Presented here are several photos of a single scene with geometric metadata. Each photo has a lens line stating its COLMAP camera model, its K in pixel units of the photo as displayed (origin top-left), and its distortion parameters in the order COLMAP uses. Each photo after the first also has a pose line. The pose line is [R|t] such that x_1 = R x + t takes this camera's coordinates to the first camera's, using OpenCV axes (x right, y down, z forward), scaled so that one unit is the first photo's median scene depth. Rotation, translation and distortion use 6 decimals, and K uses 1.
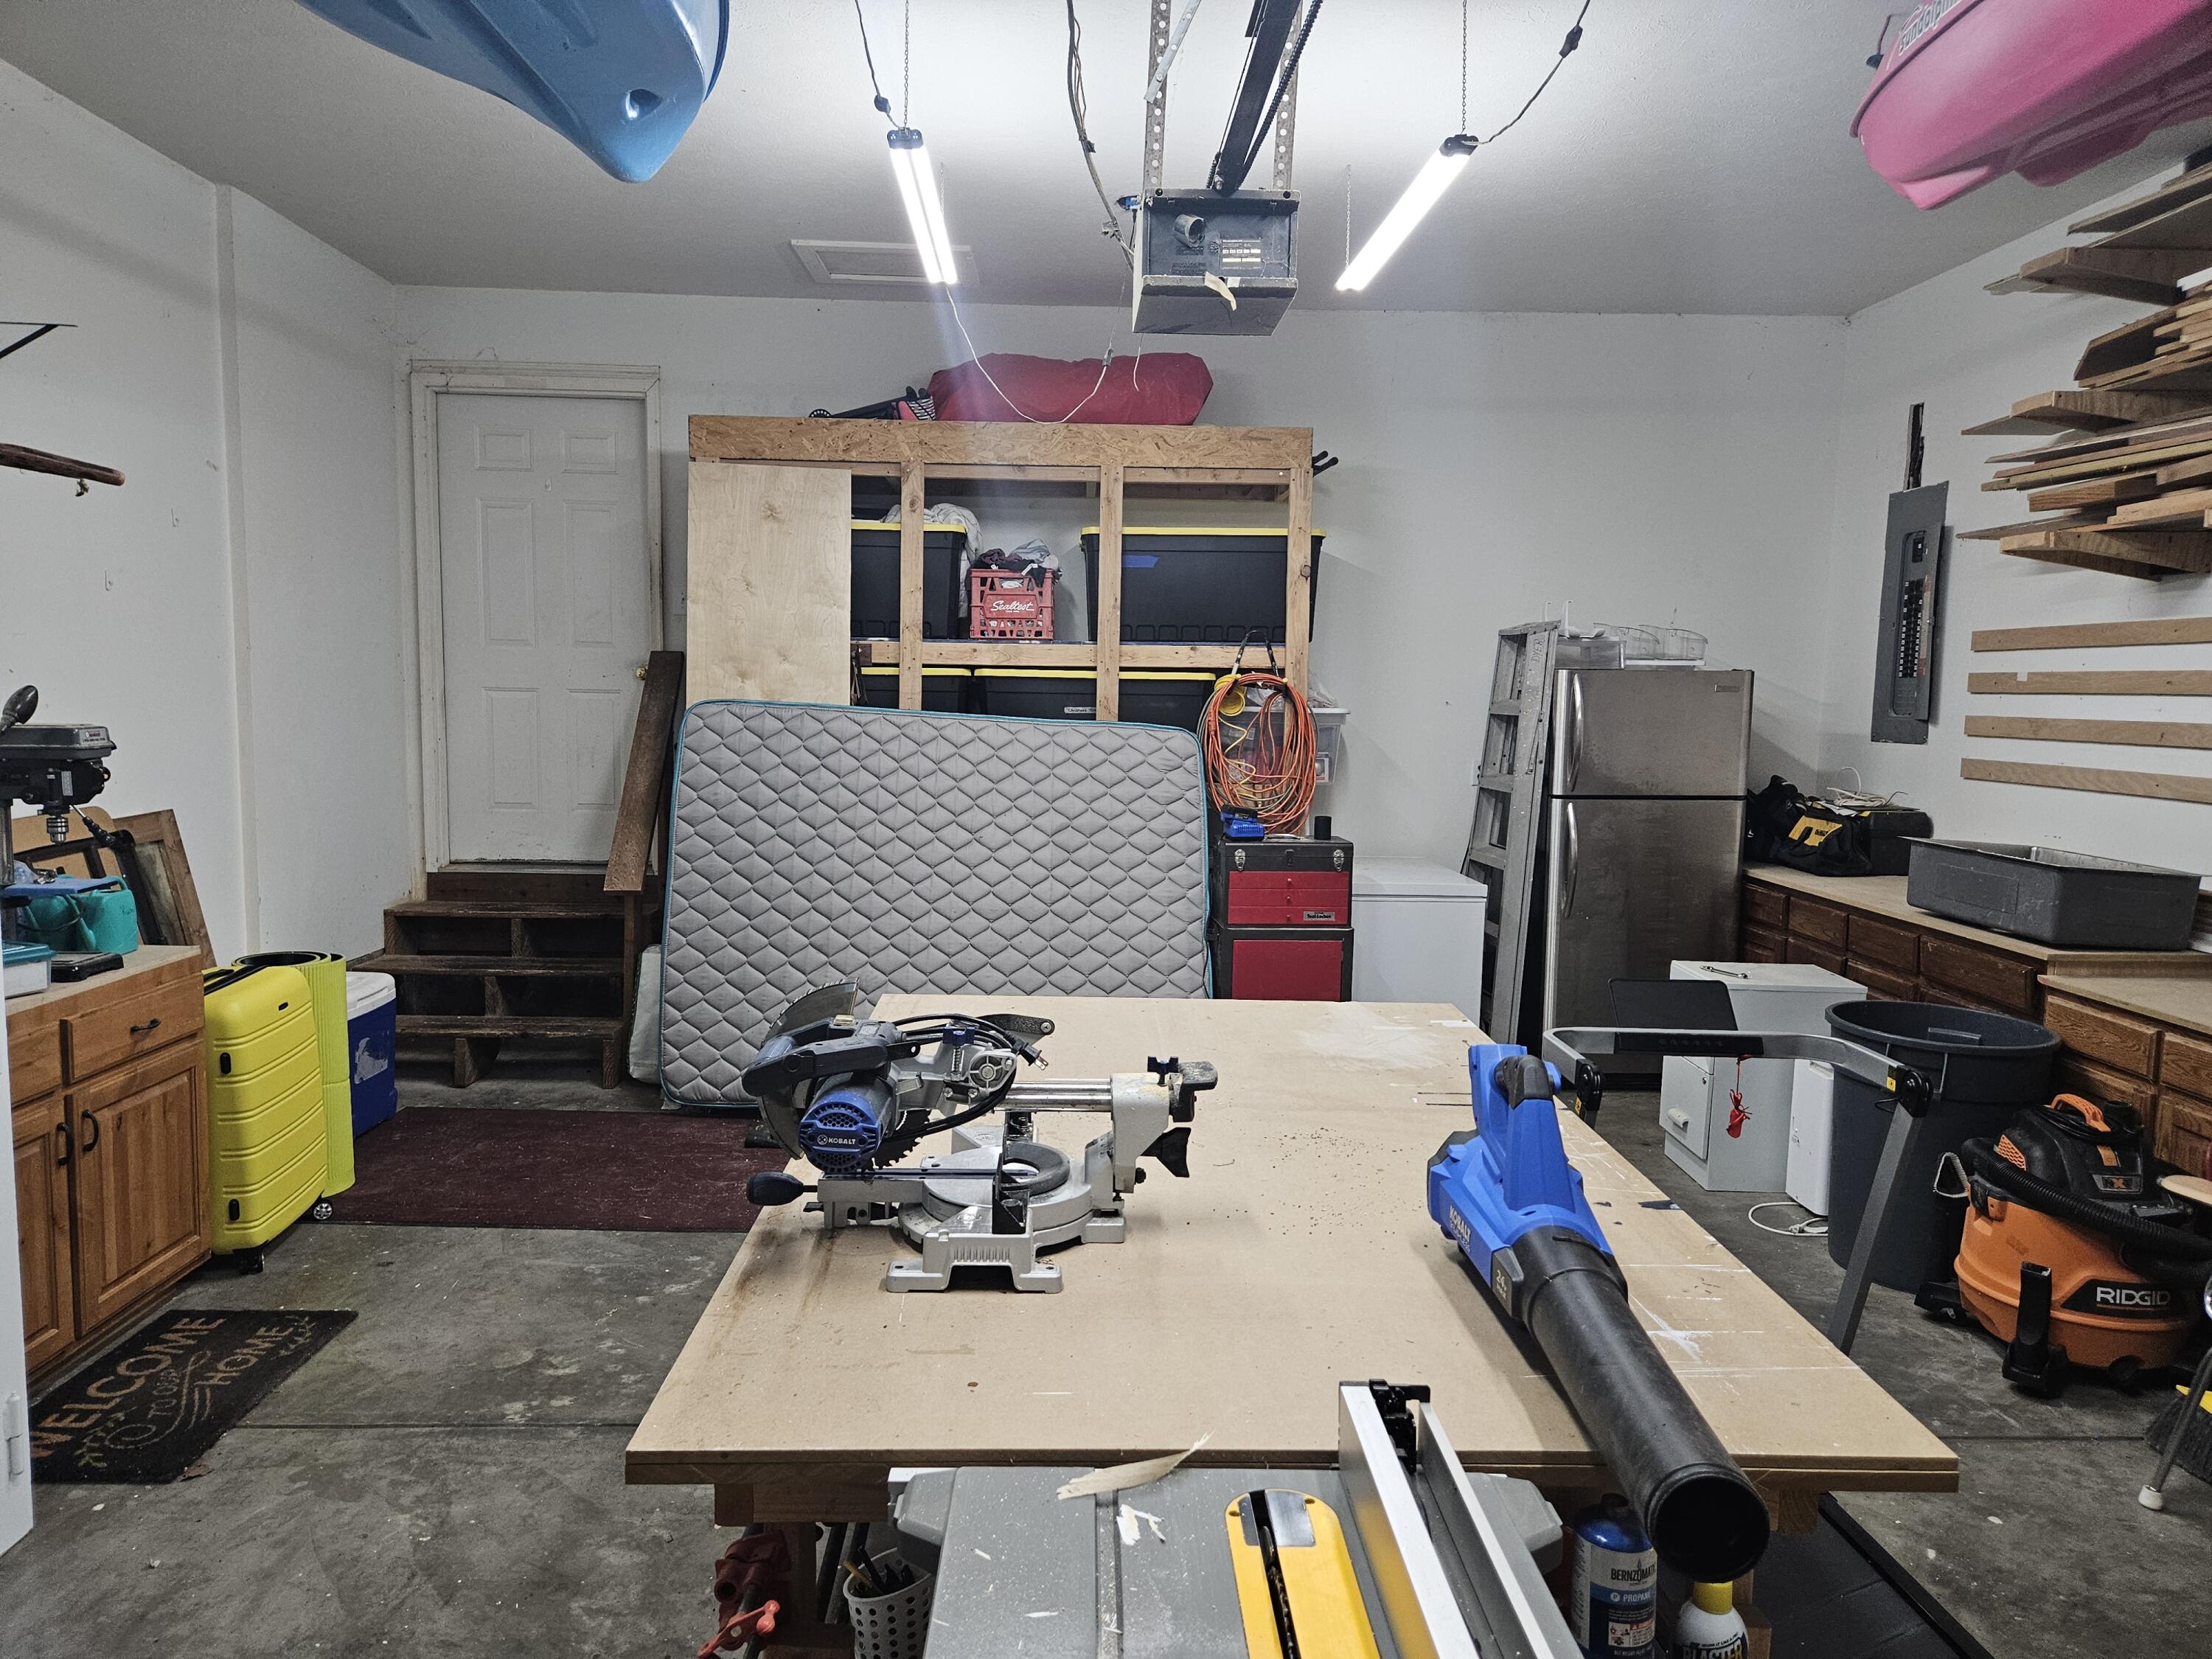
lens RADIAL K [[1479.6, 0, 1092.6], [0, 1479.6, 814.4], [0, 0, 1]] dist [0.084425, -0.079405]
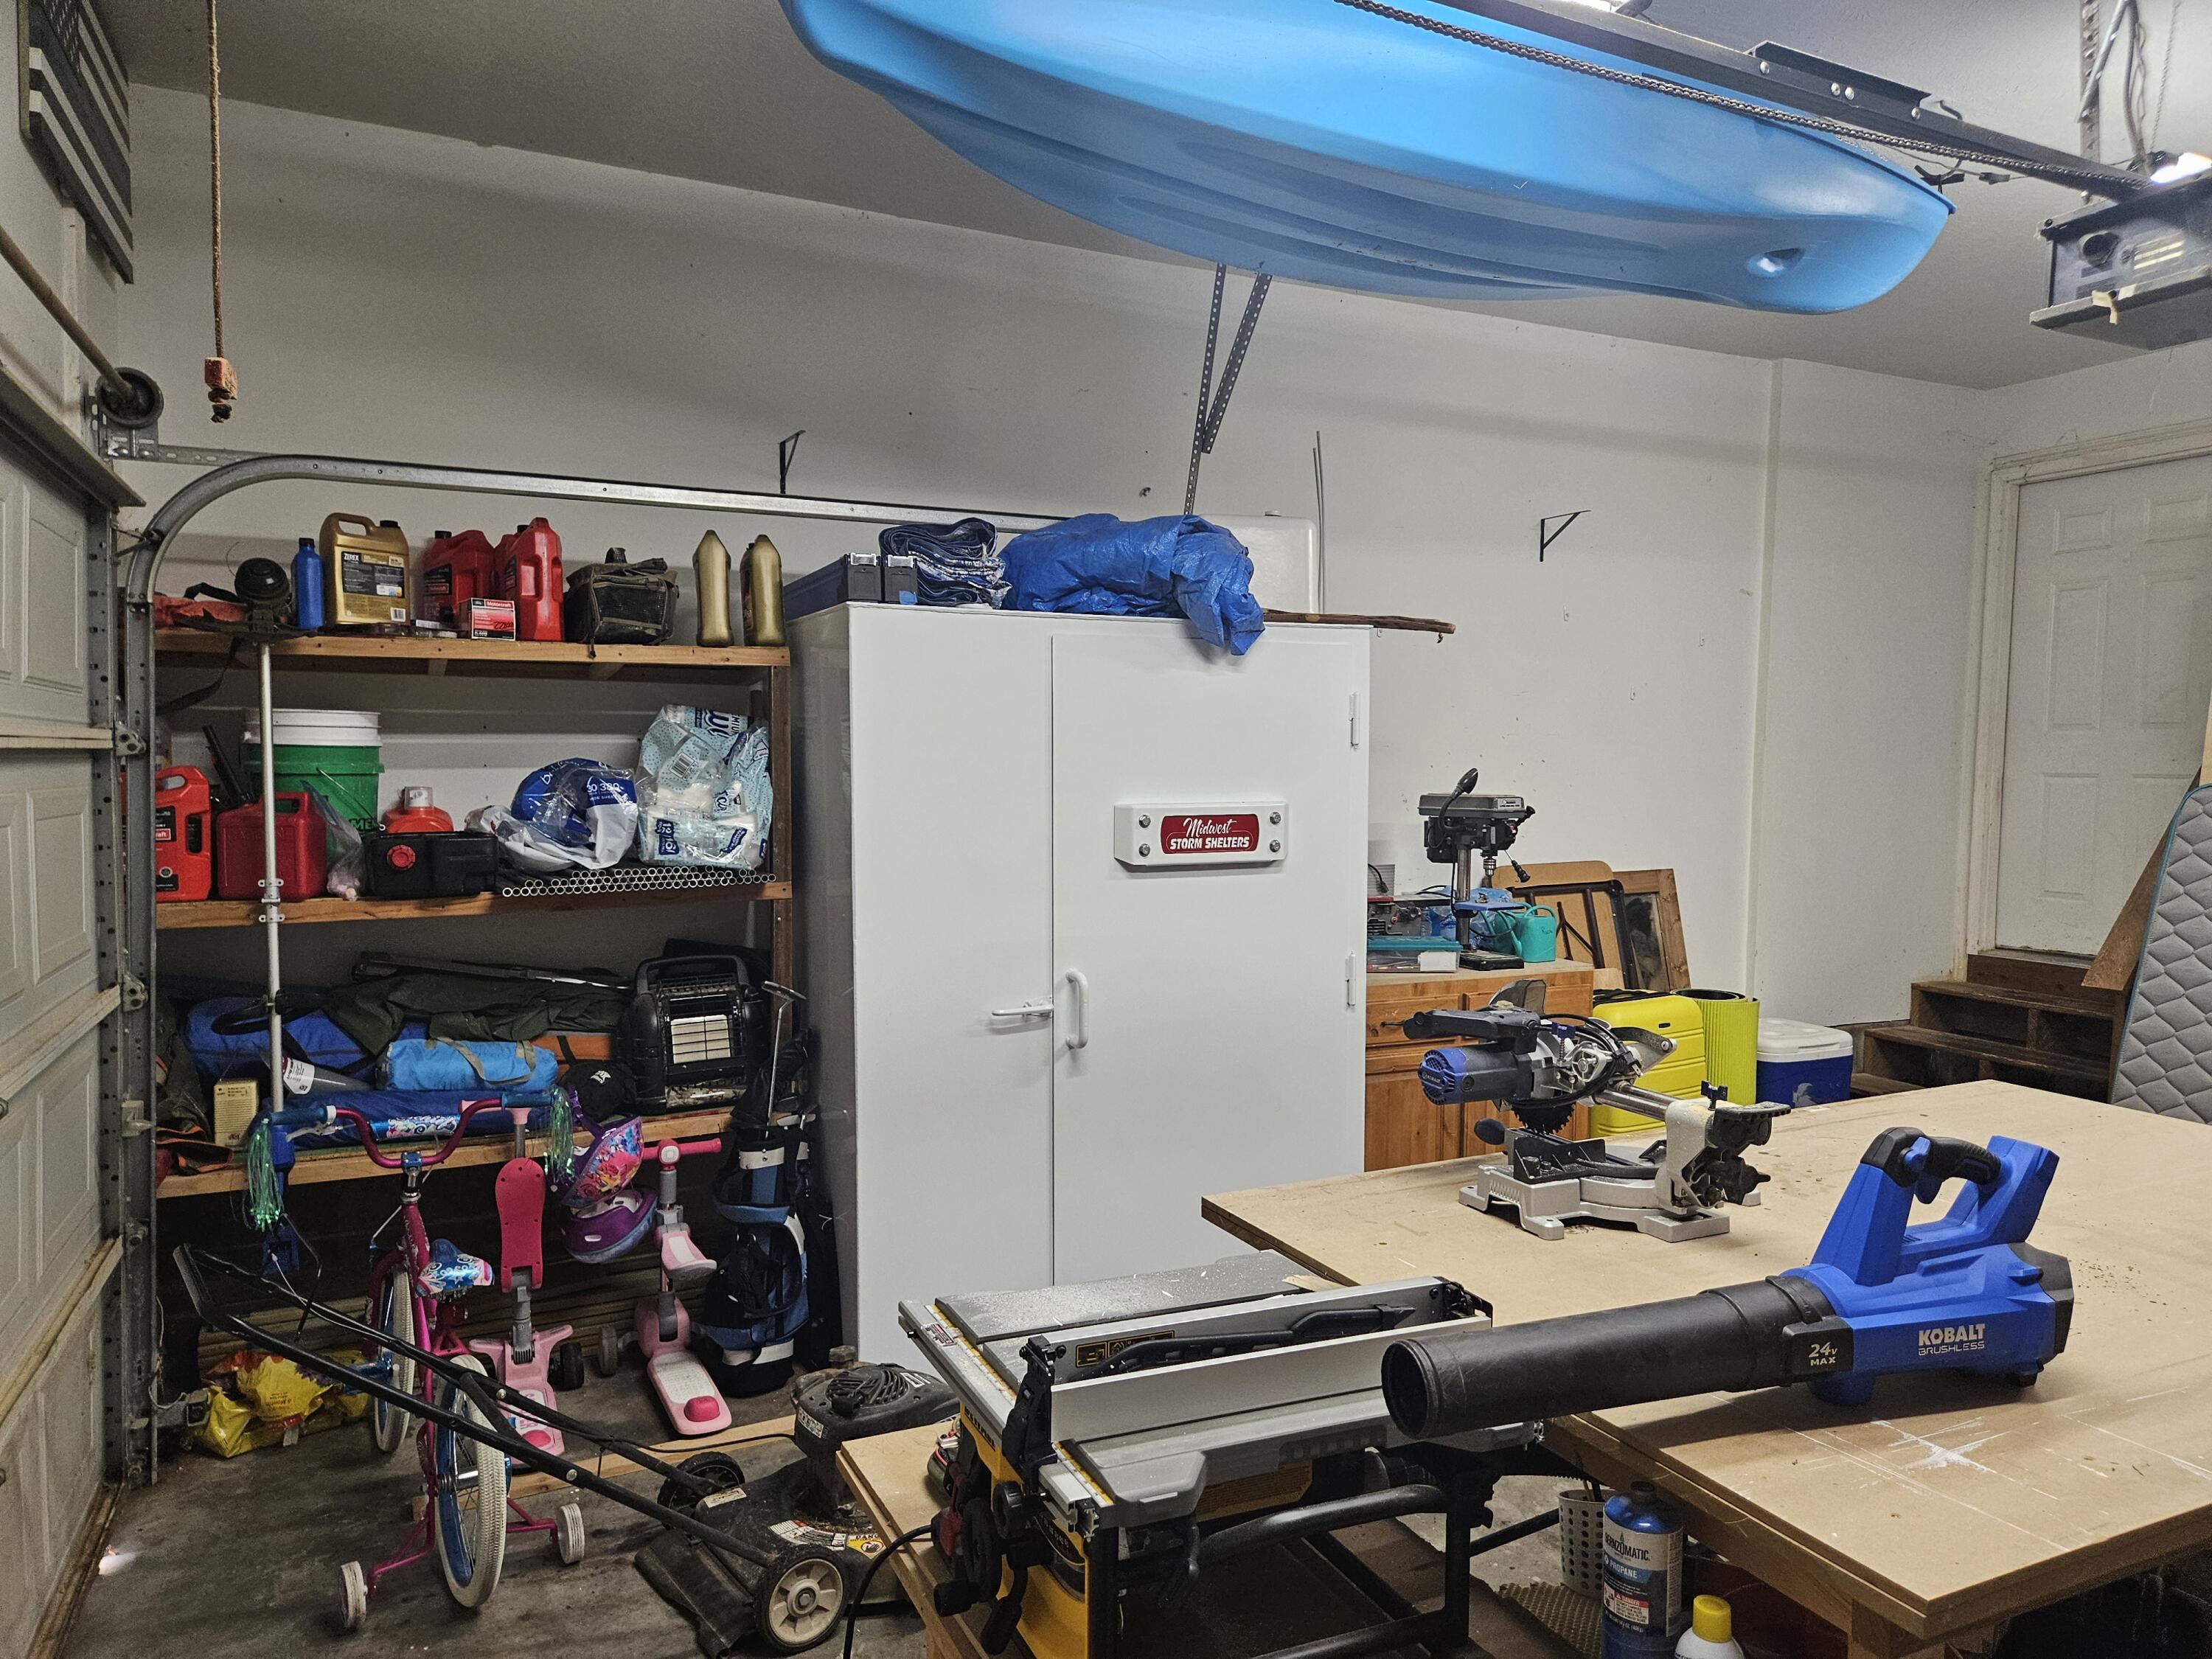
lens RADIAL K [[1497.5, 0, 1106.0], [0, 1497.5, 829.5], [0, 0, 1]] dist [0.079916, -0.082796]
pose [[0.397056, 0.026960, -0.917398, 0.385883], [-0.079344, 0.996834, -0.005046, 0.008255], [0.914358, 0.074794, 0.397939, 0.061047]]
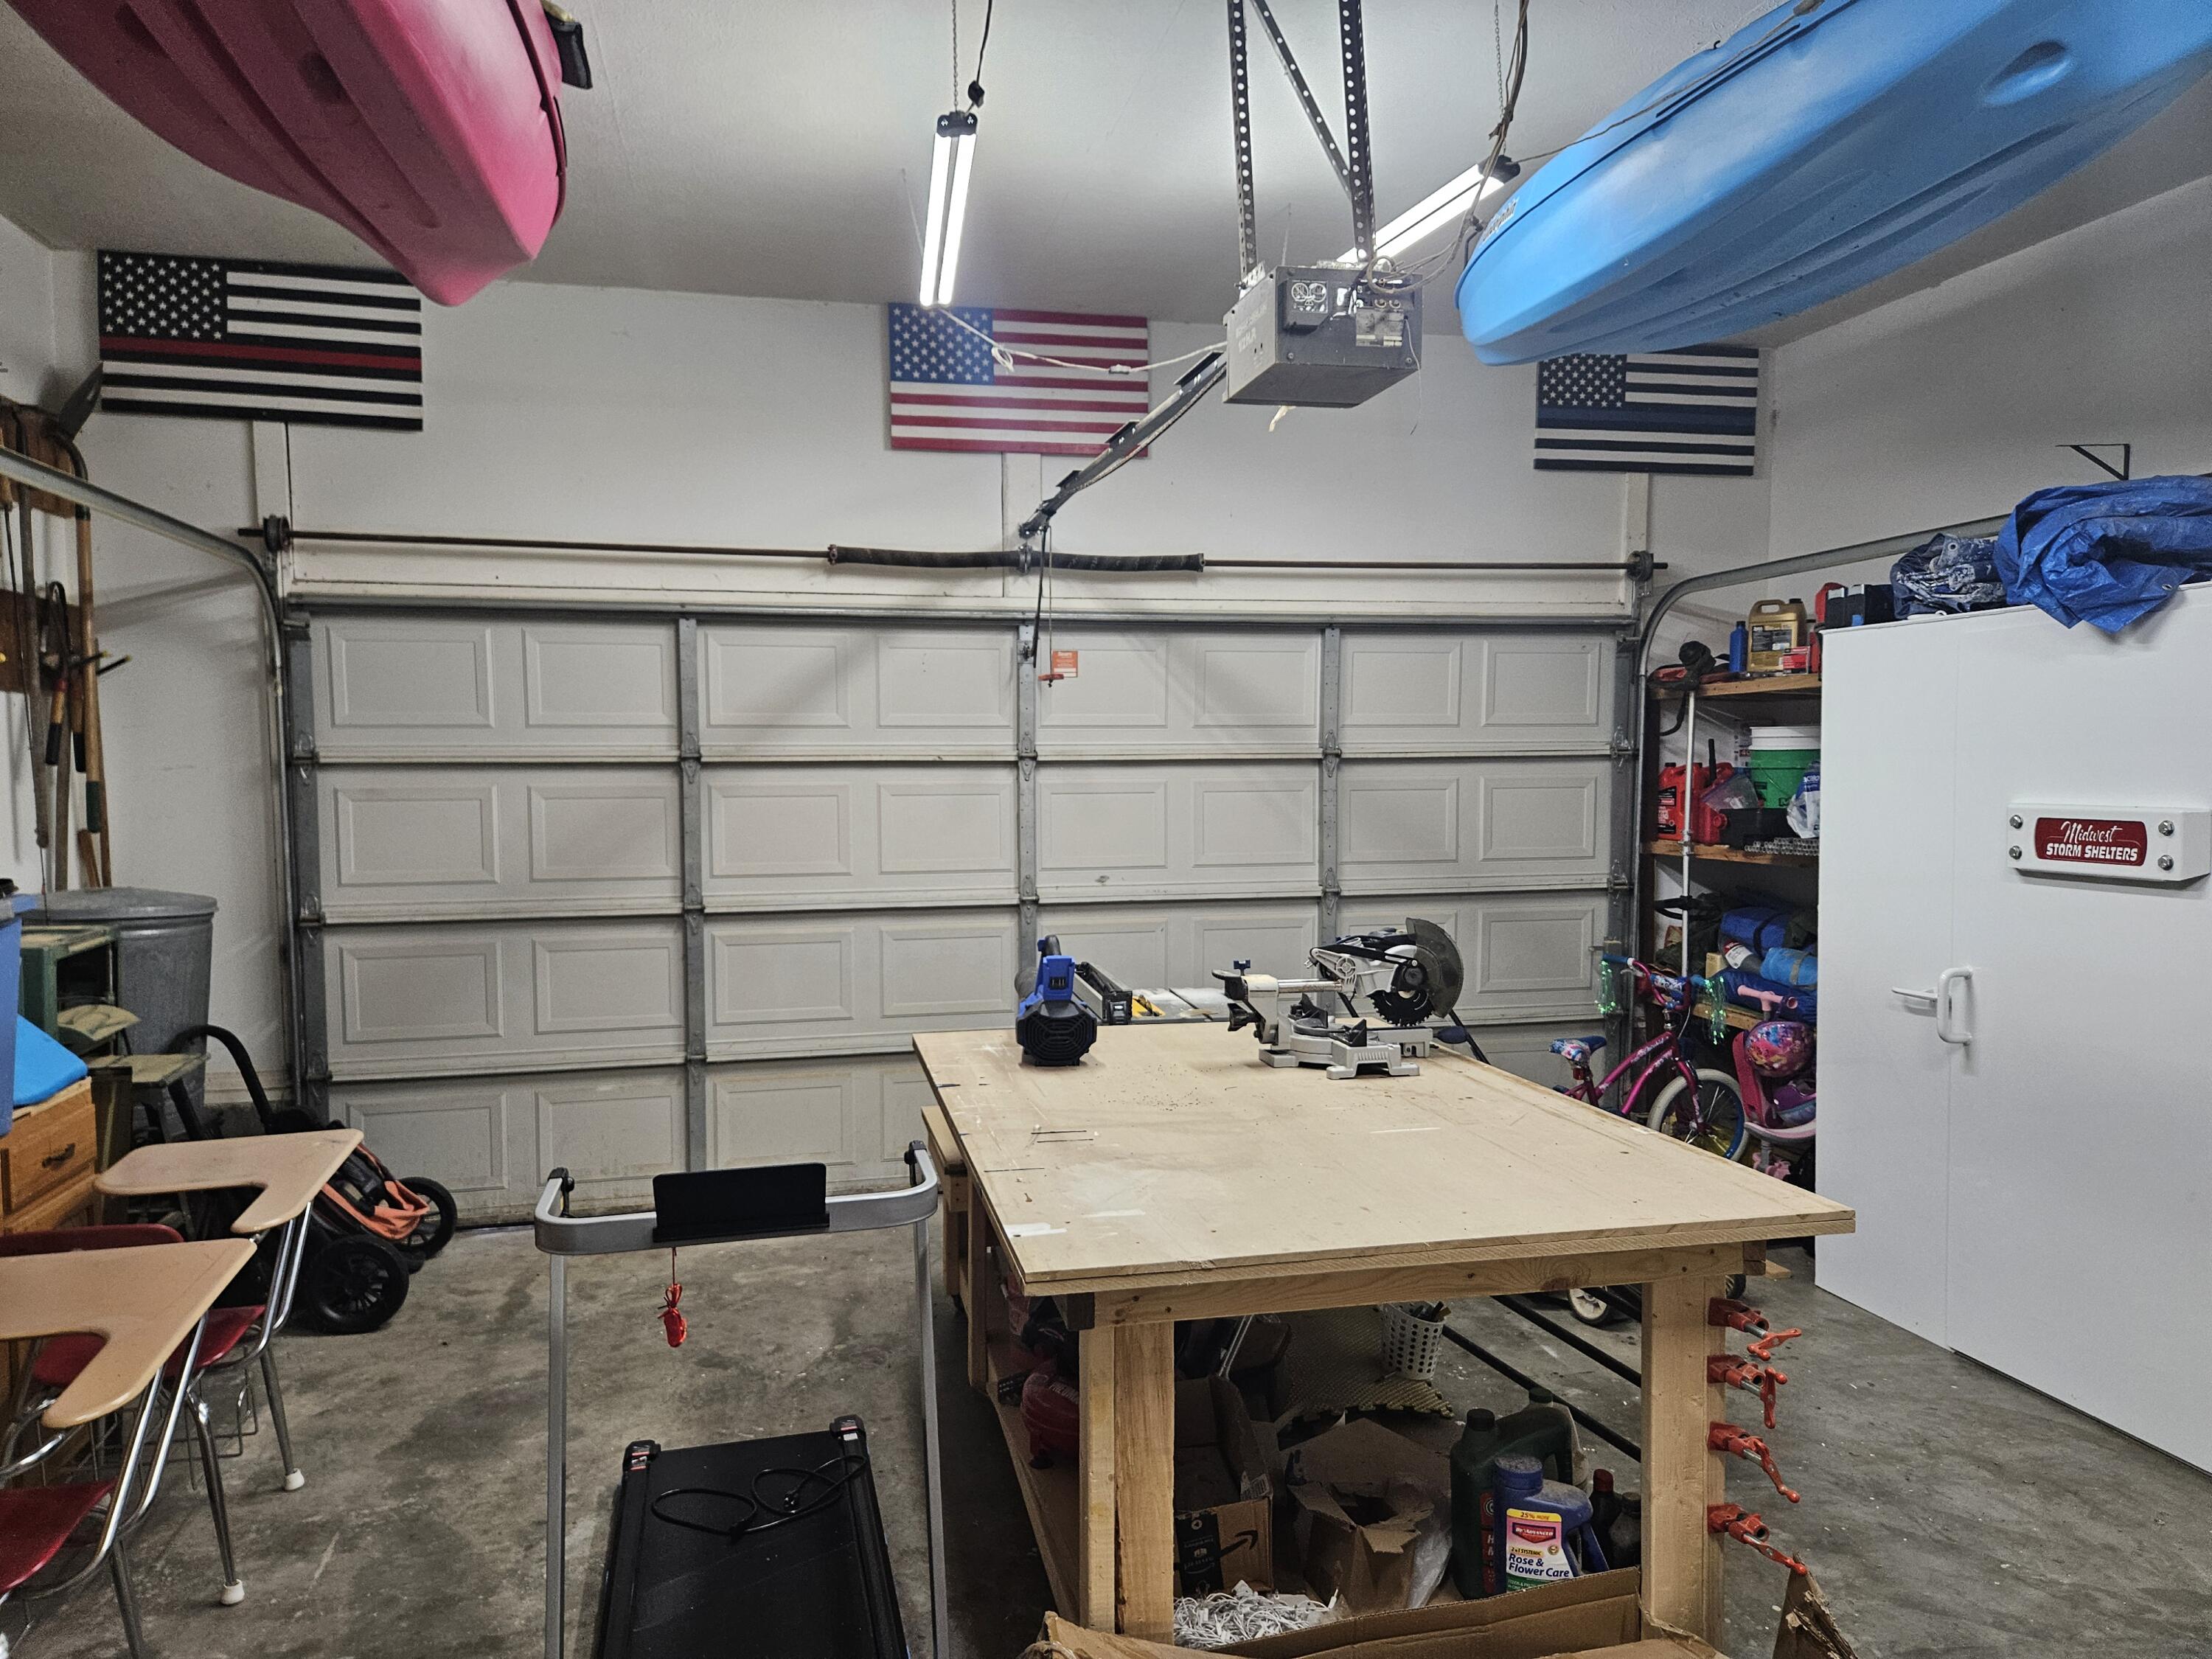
lens RADIAL K [[1497.5, 0, 1106.0], [0, 1497.5, 829.5], [0, 0, 1]] dist [0.079916, -0.082796]
pose [[-0.980973, 0.000864, -0.194144, 0.244606], [-0.025378, 0.990839, 0.132642, -0.100478], [0.192480, 0.135045, -0.971964, 1.181691]]
